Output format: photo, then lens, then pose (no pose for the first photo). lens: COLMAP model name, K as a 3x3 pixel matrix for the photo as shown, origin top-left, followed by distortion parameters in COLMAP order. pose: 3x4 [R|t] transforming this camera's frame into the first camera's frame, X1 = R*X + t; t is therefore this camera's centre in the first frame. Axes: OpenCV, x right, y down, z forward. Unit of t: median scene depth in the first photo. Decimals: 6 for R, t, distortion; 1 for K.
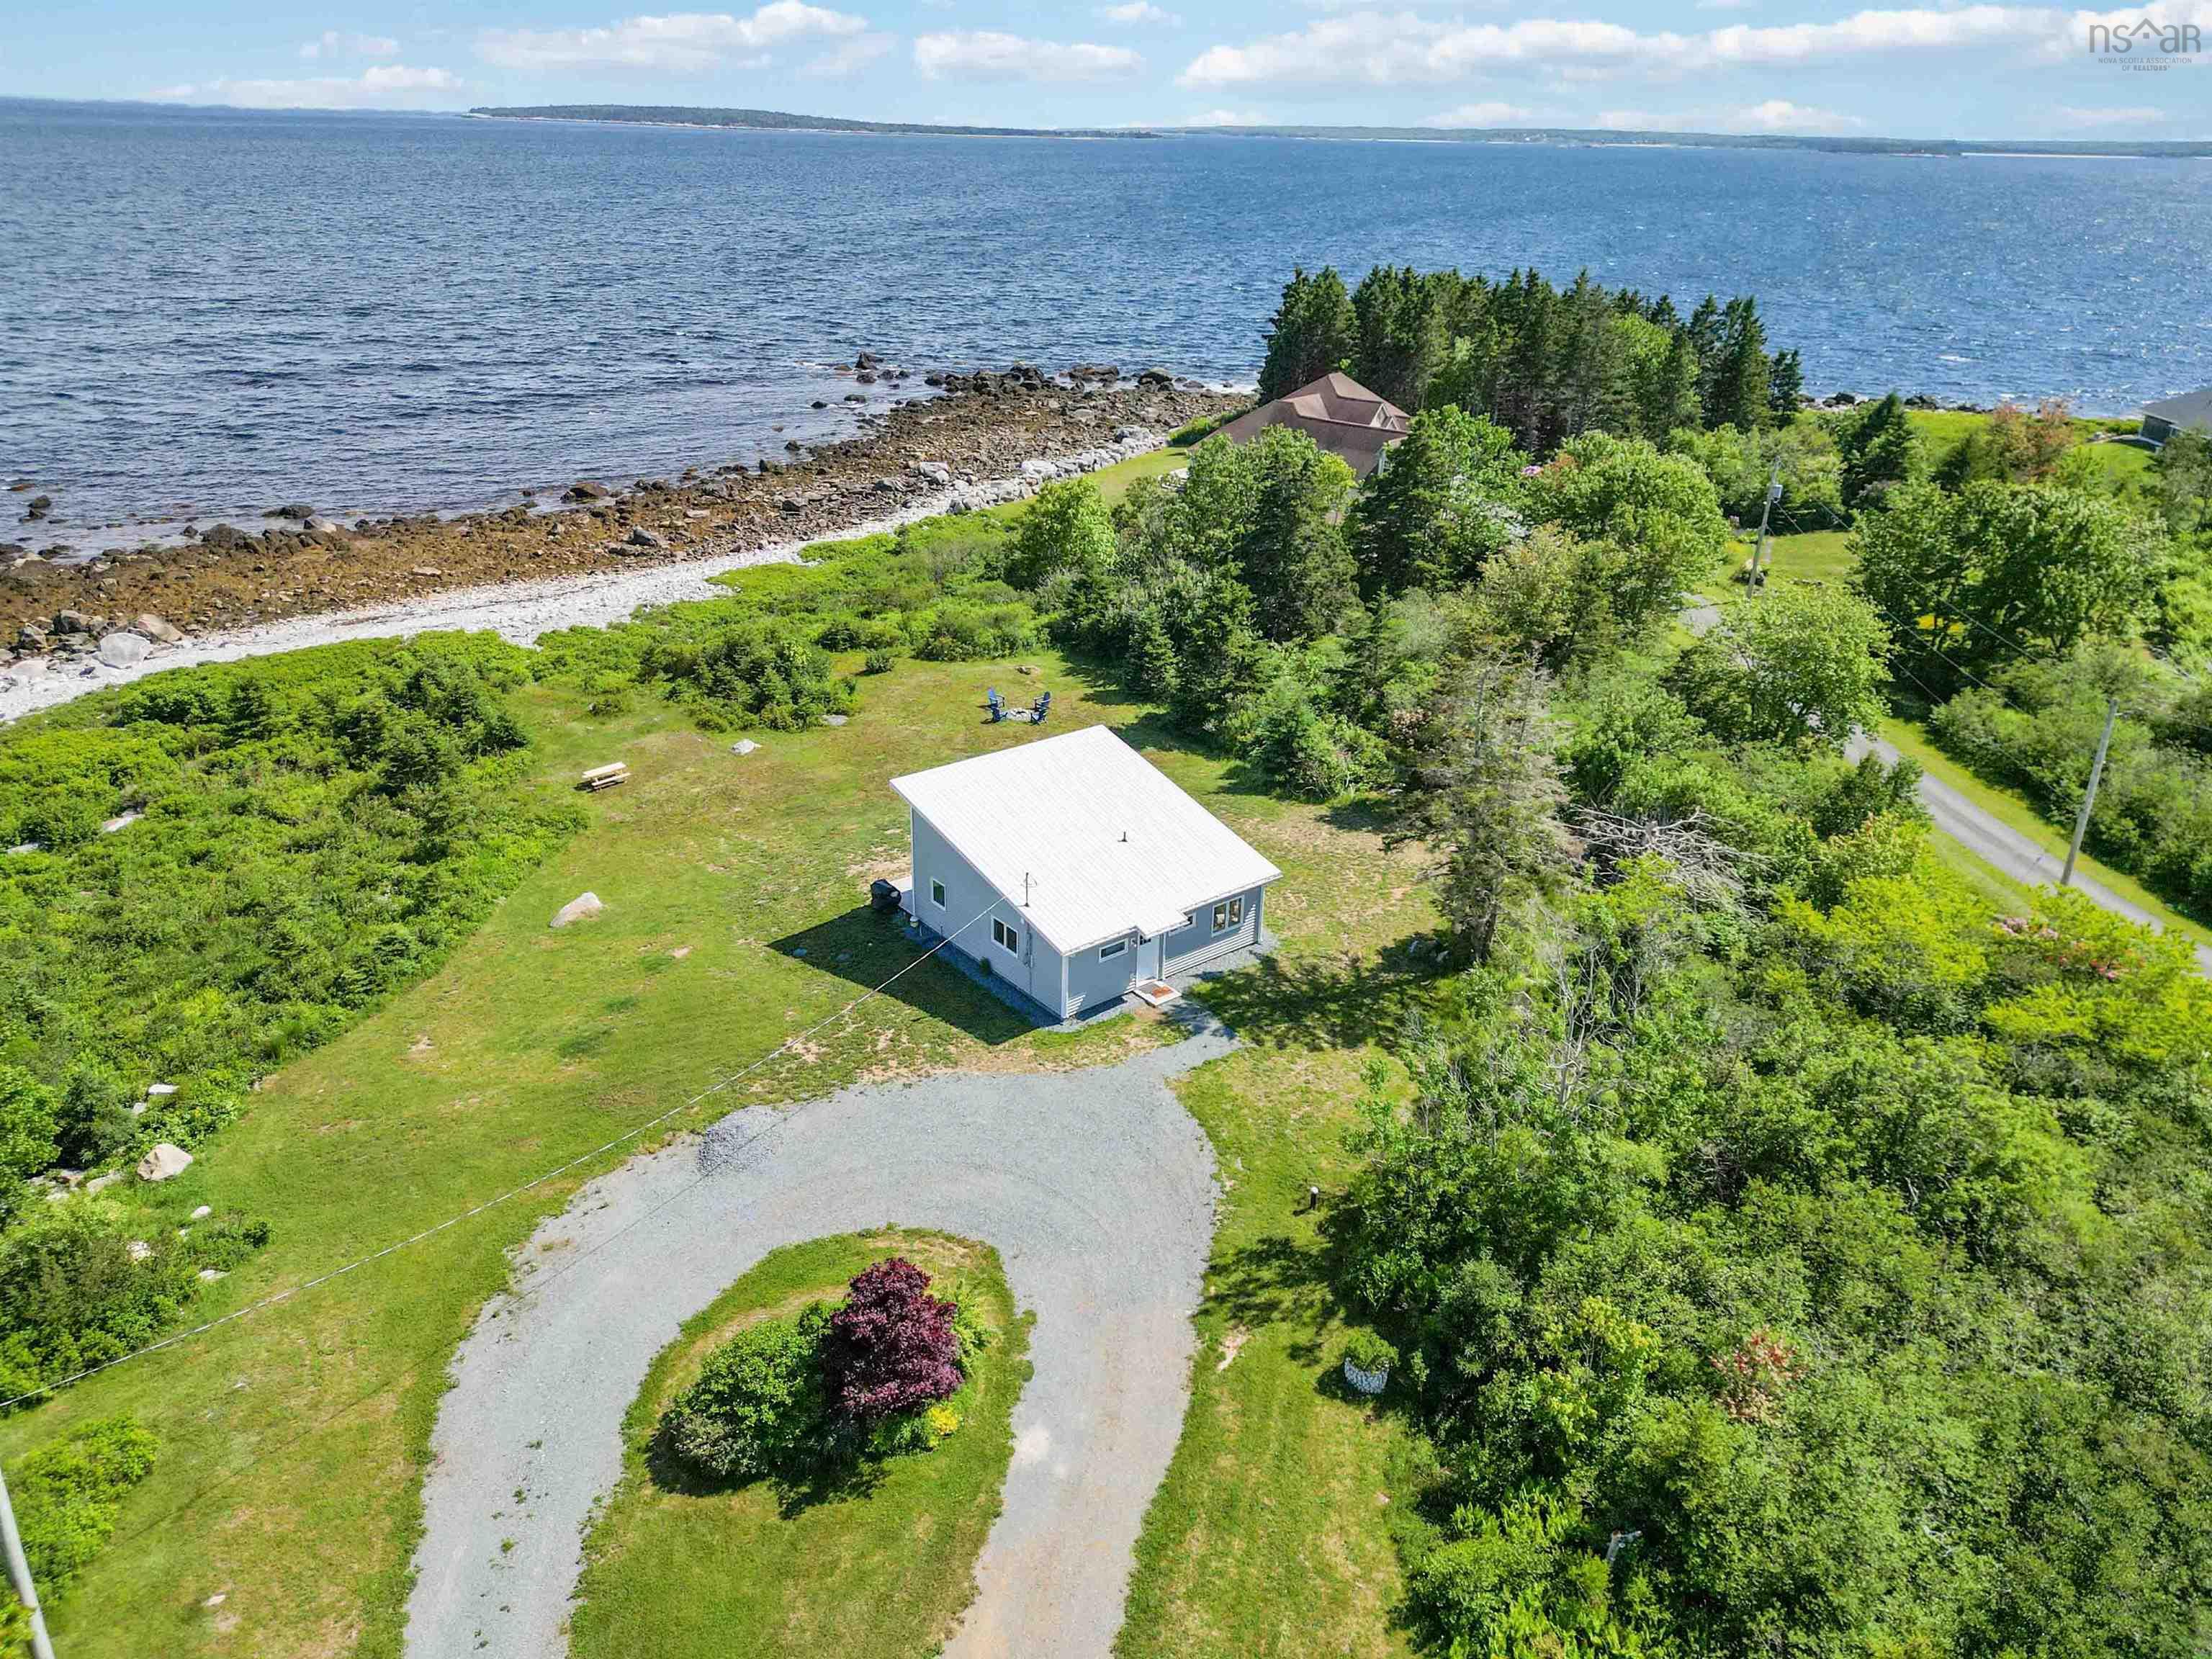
lens RADIAL K [[1565.1, 0, 1076.2], [0, 1565.1, 830.8], [0, 0, 1]] dist [0.052964, -0.062825]
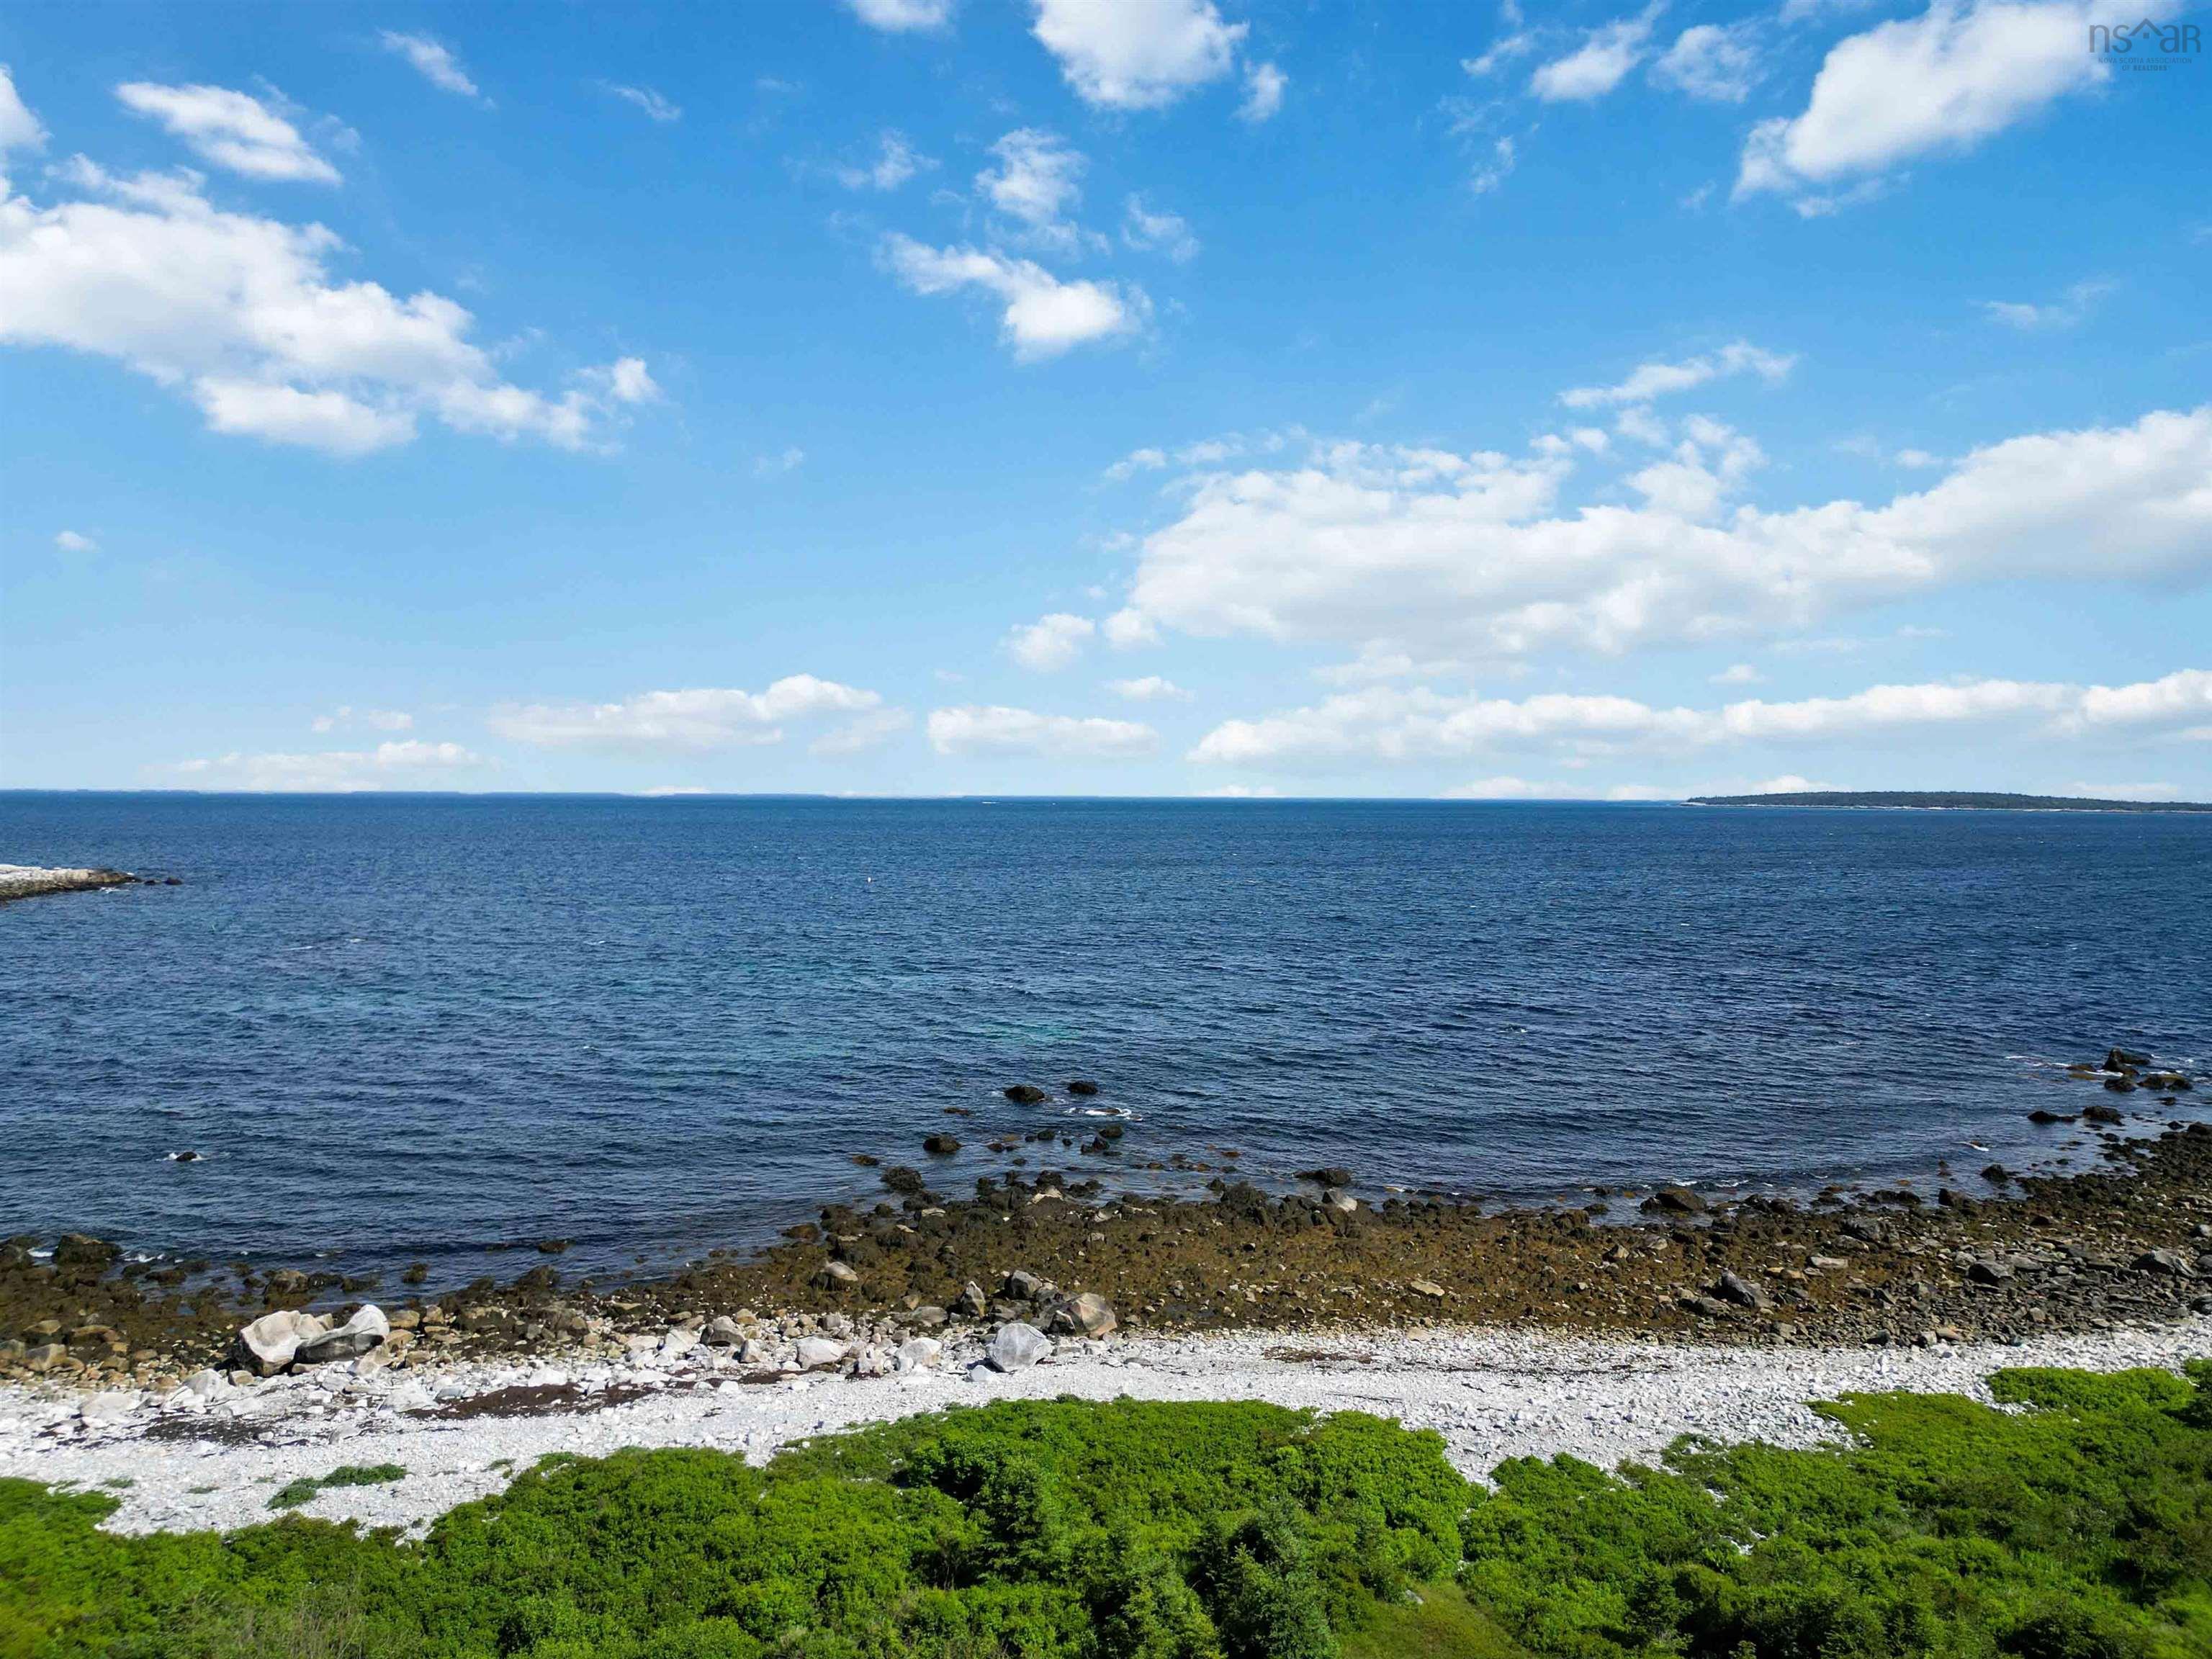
lens RADIAL K [[1539.0, 0, 1097.8], [0, 1539.0, 832.1], [0, 0, 1]] dist [0.077058, -0.065759]
pose [[0.765938, -0.002787, -0.642909, -0.081780], [-0.251818, 0.918792, -0.303990, -0.160917], [0.591546, 0.394733, 0.703035, 0.471770]]
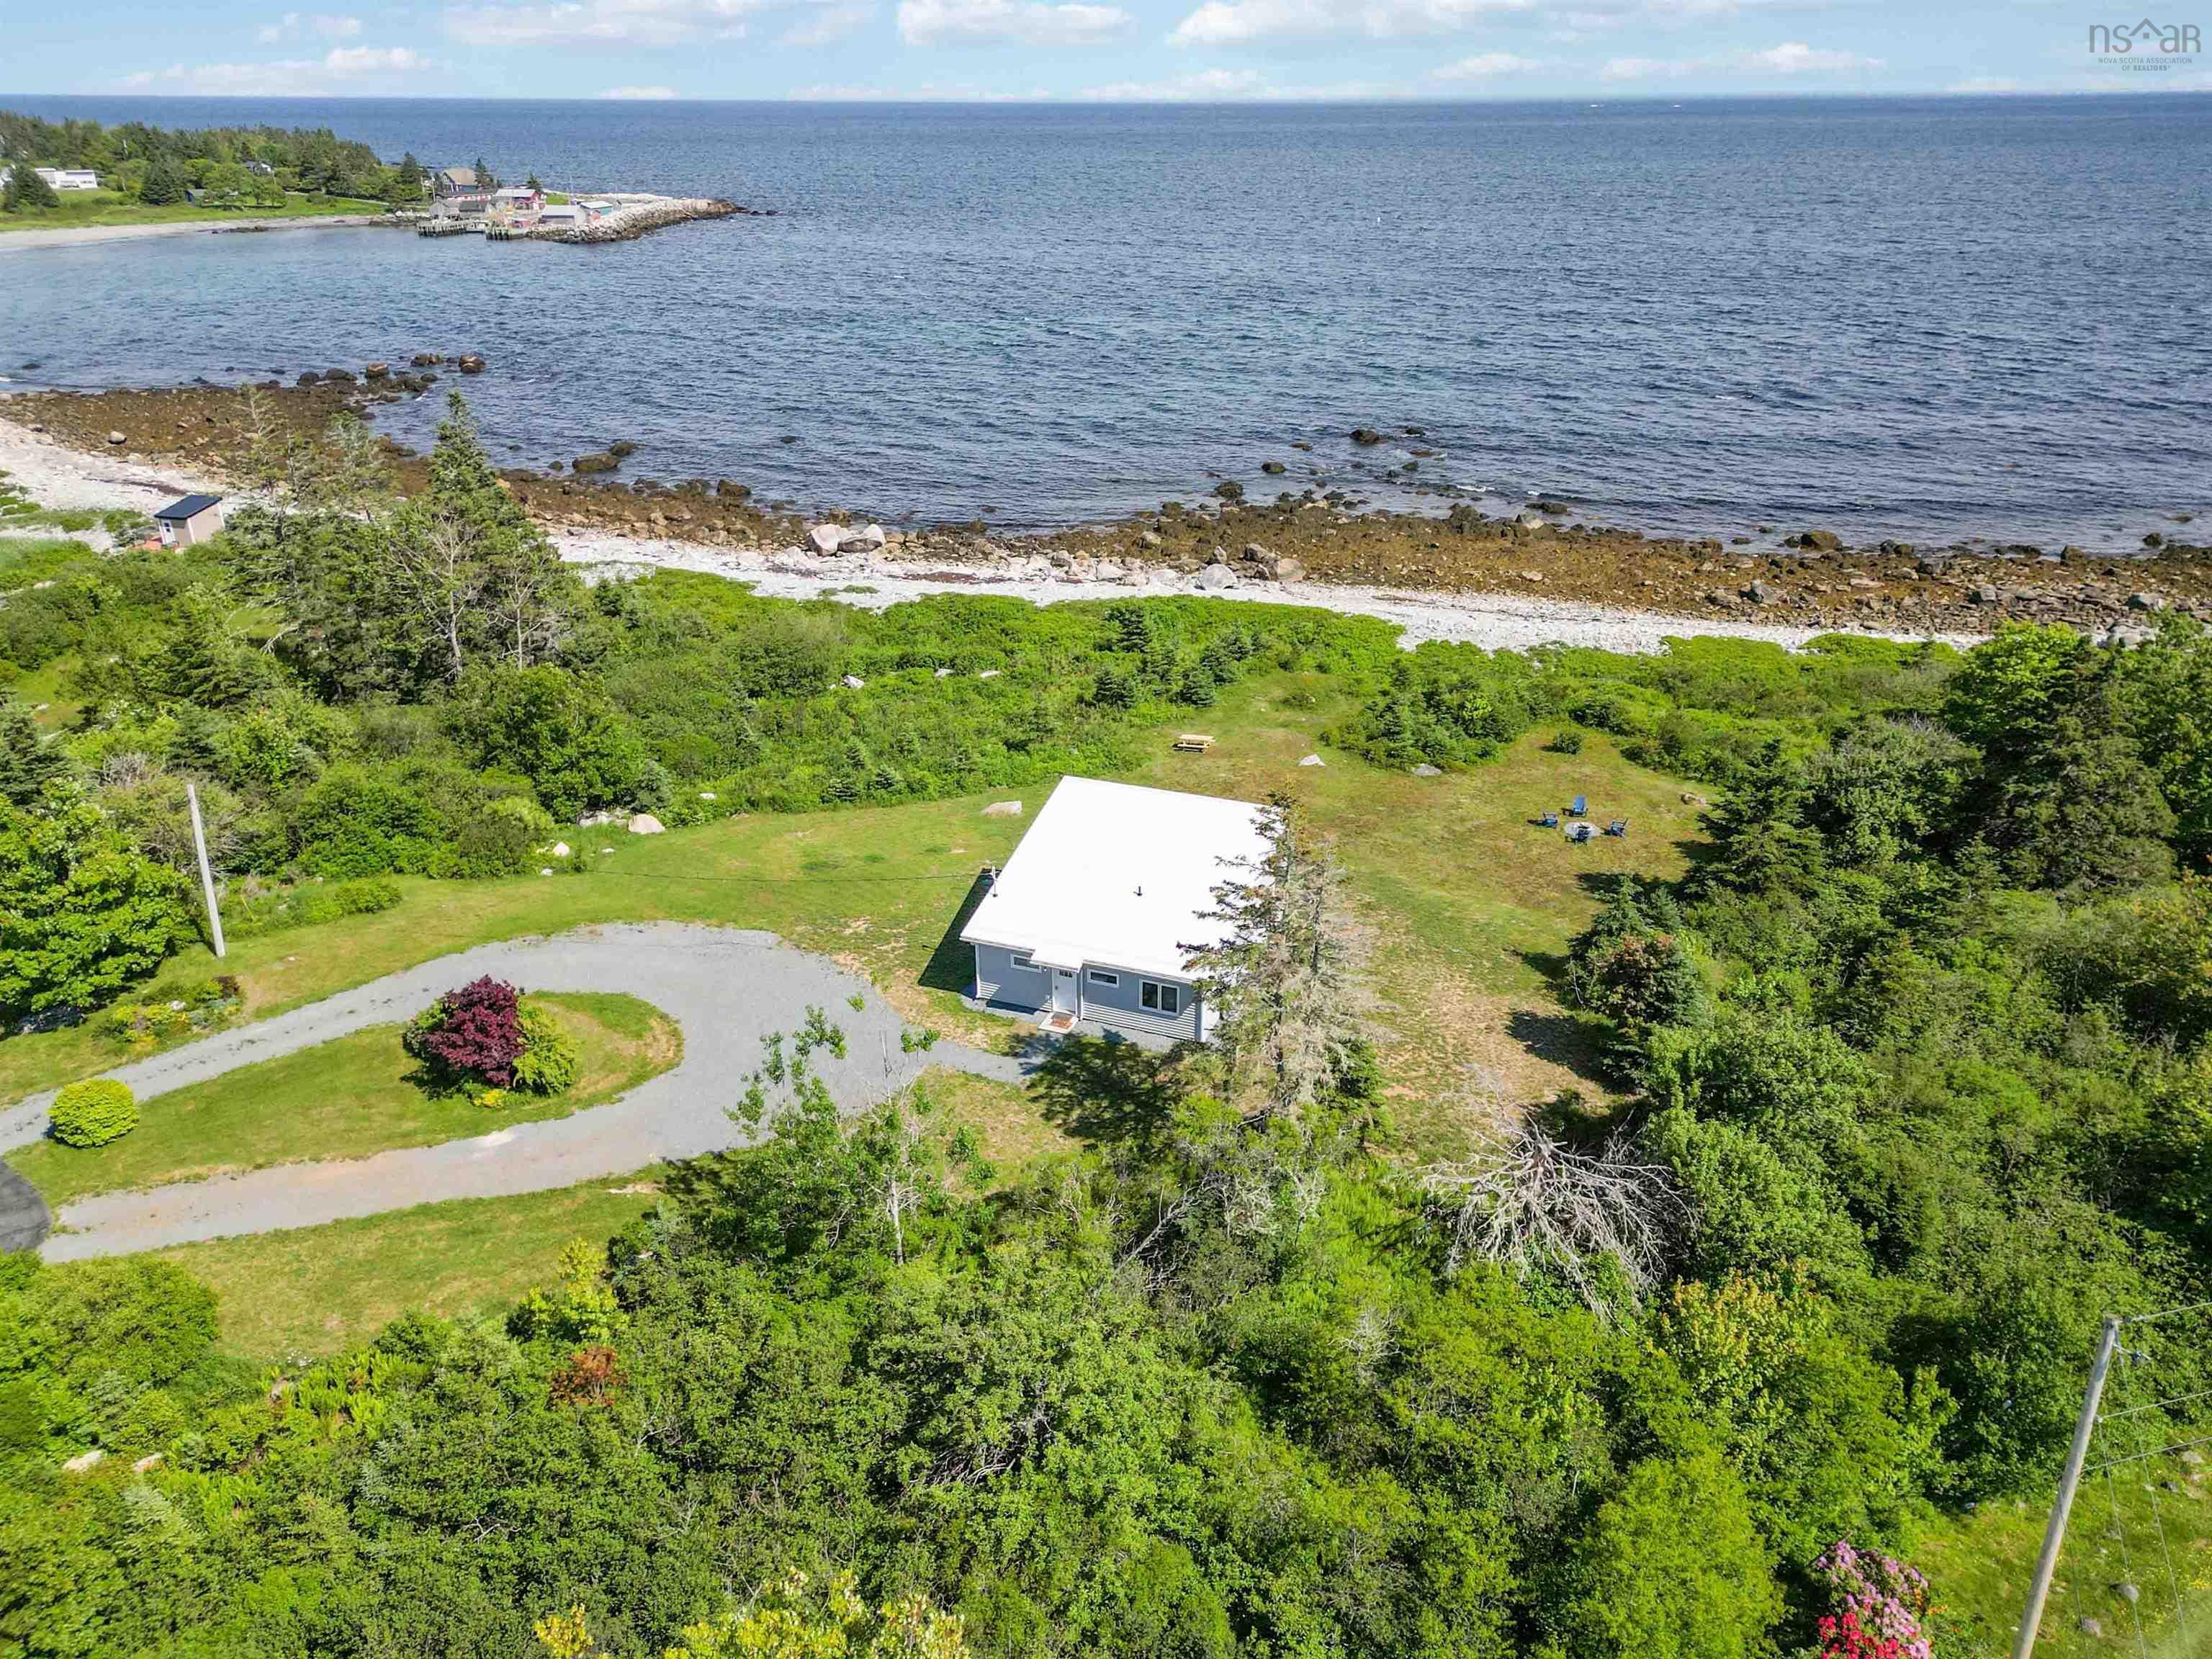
lens RADIAL K [[1565.1, 0, 1076.2], [0, 1565.1, 830.8], [0, 0, 1]] dist [0.052964, -0.062825]
pose [[0.492498, 0.341957, -0.800320, 0.605624], [-0.341411, 0.921777, 0.183756, -0.153582], [0.800553, 0.182738, 0.570721, 0.243175]]
